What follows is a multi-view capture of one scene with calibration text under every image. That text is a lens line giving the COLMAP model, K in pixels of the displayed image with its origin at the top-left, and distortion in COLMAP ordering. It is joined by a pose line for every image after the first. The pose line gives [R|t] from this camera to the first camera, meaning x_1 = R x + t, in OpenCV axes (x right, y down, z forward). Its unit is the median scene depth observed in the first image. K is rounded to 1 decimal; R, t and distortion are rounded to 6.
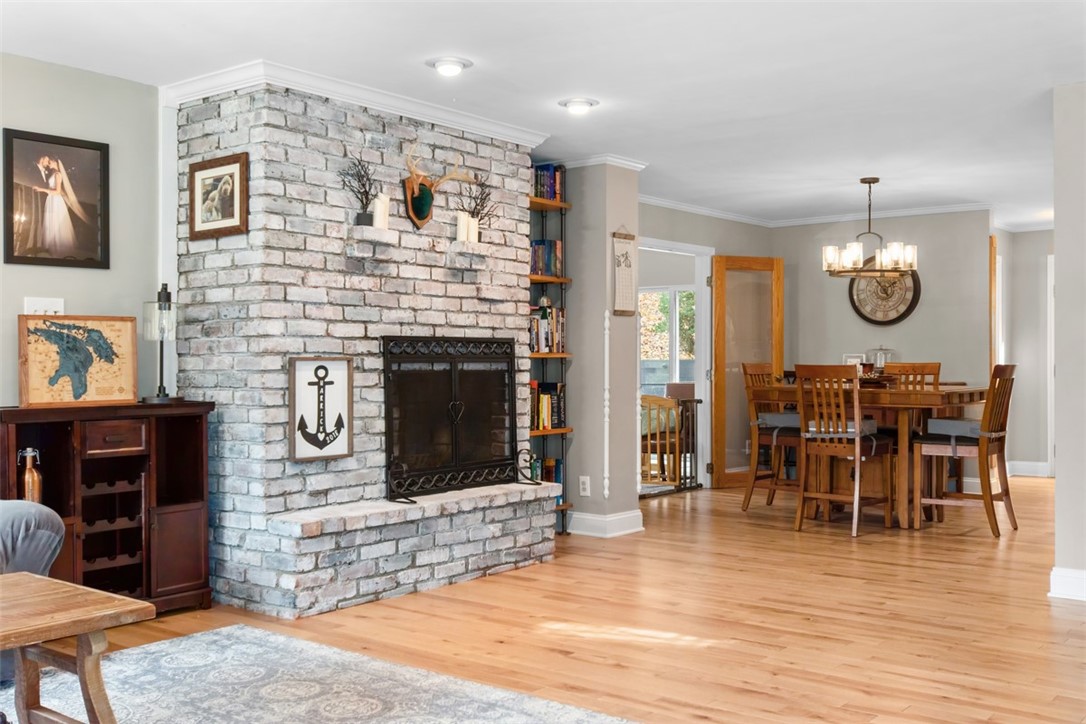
lens RADIAL K [[1080.3, 0, 543.0], [0, 1080.3, 362.0], [0, 0, 1]] dist [0.030514, -0.006210]
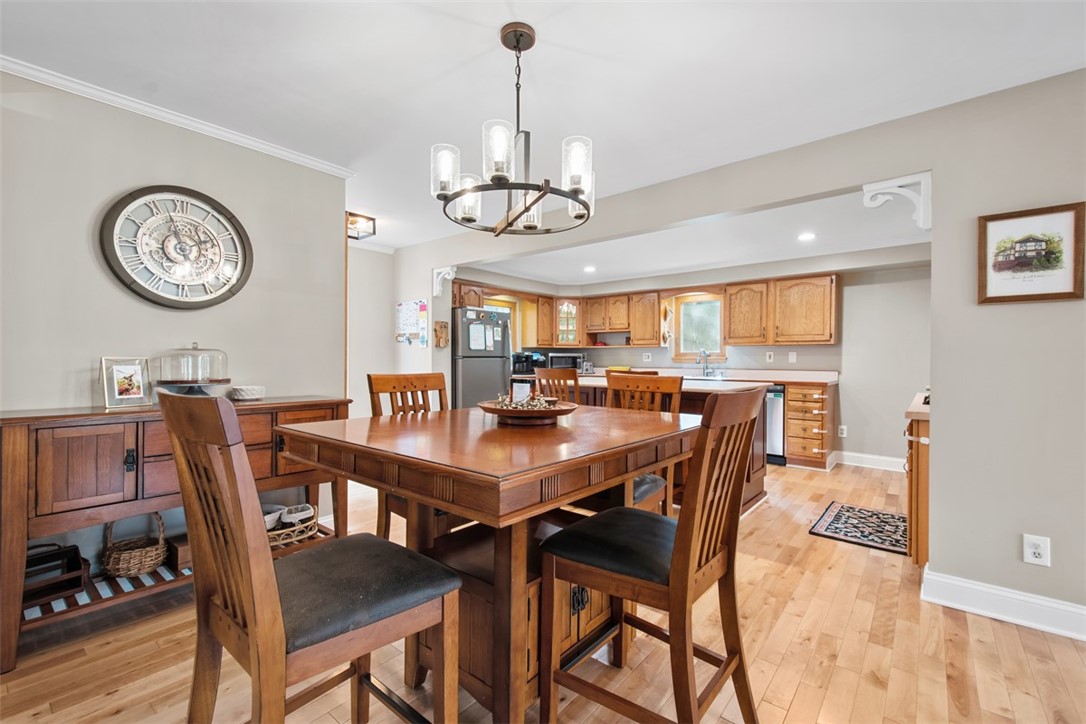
lens RADIAL K [[473.3, 0, 549.5], [0, 473.3, 363.2], [0, 0, 1]] dist [0.022677, -0.008675]
pose [[0.004345, -0.008095, 0.999958, 0.092979], [-0.004192, 0.999958, 0.008113, -0.011990], [-0.999982, -0.004227, 0.004311, 1.421867]]
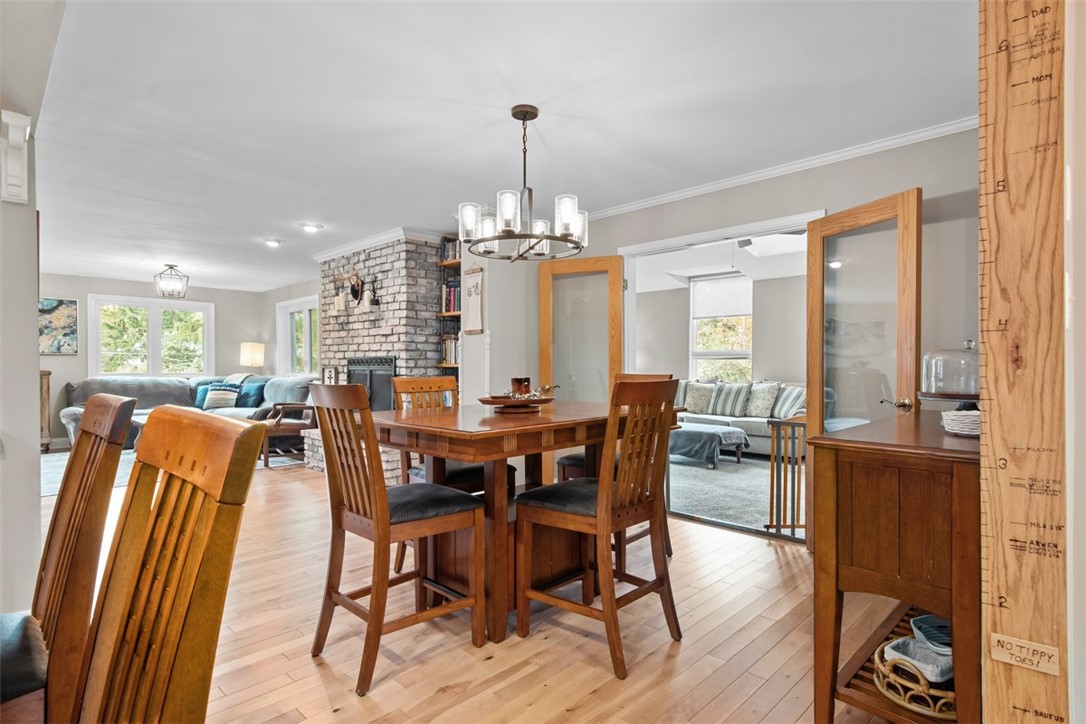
lens RADIAL K [[576.1, 0, 543.5], [0, 576.1, 367.2], [0, 0, 1]] dist [0.022260, -0.000778]
pose [[-0.109957, 0.008227, -0.993902, 0.968800], [0.001289, 0.999966, 0.008135, -0.013076], [0.993935, -0.000386, -0.109964, 1.522748]]
